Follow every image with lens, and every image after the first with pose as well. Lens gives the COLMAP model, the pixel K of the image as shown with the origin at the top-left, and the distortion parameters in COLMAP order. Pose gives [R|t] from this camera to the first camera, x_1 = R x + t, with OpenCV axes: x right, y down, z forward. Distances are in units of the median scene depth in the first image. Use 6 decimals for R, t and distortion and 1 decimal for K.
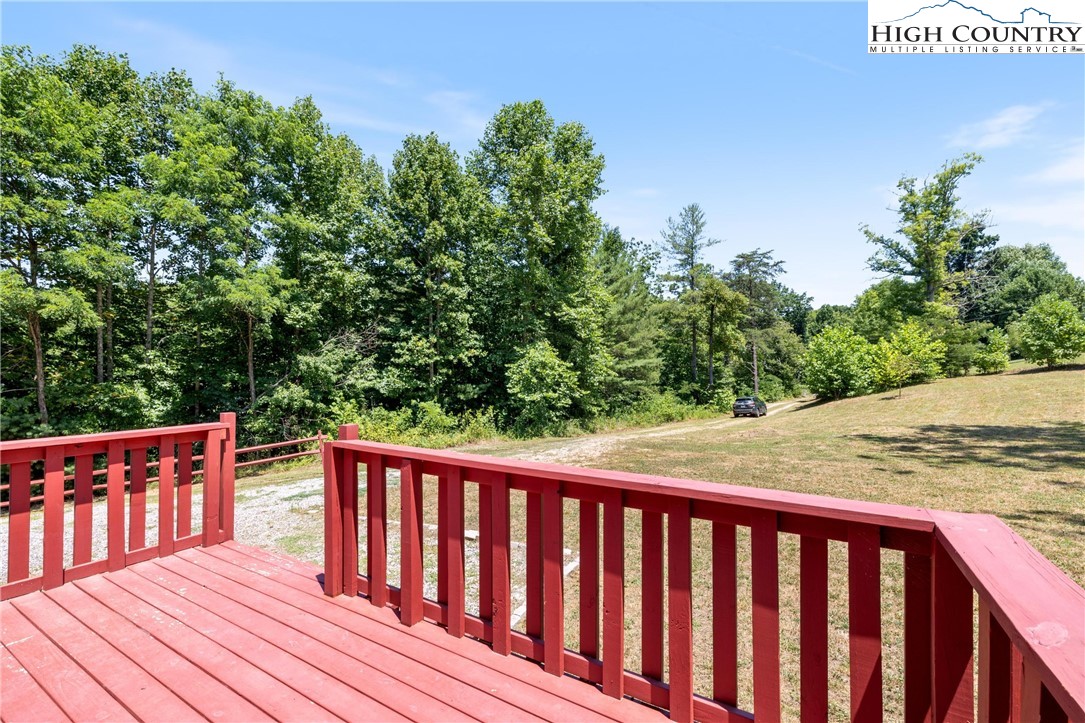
lens RADIAL K [[472.0, 0, 535.8], [0, 472.0, 369.2], [0, 0, 1]] dist [0.004900, -0.000001]
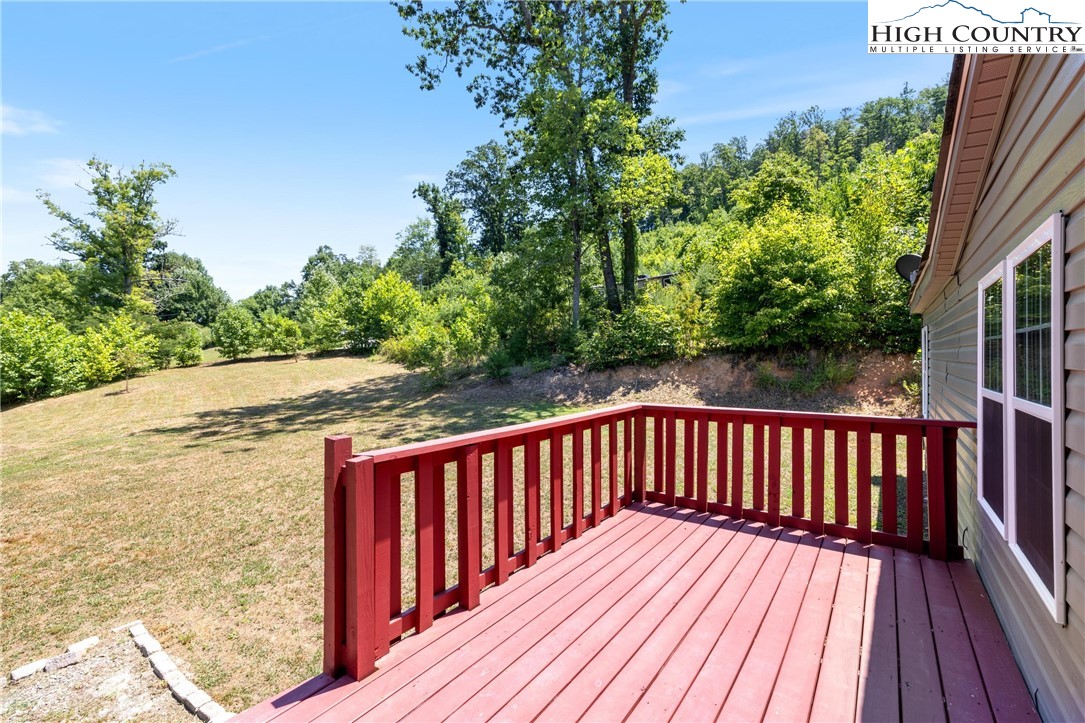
lens RADIAL K [[472.0, 0, 543.0], [0, 472.0, 356.4], [0, 0, 1]] dist [0.004900, -0.000001]
pose [[0.071277, 0.005358, 0.997442, -0.117970], [0.008824, 0.999943, -0.006002, 0.000402], [-0.997418, 0.009229, 0.071226, 0.071022]]
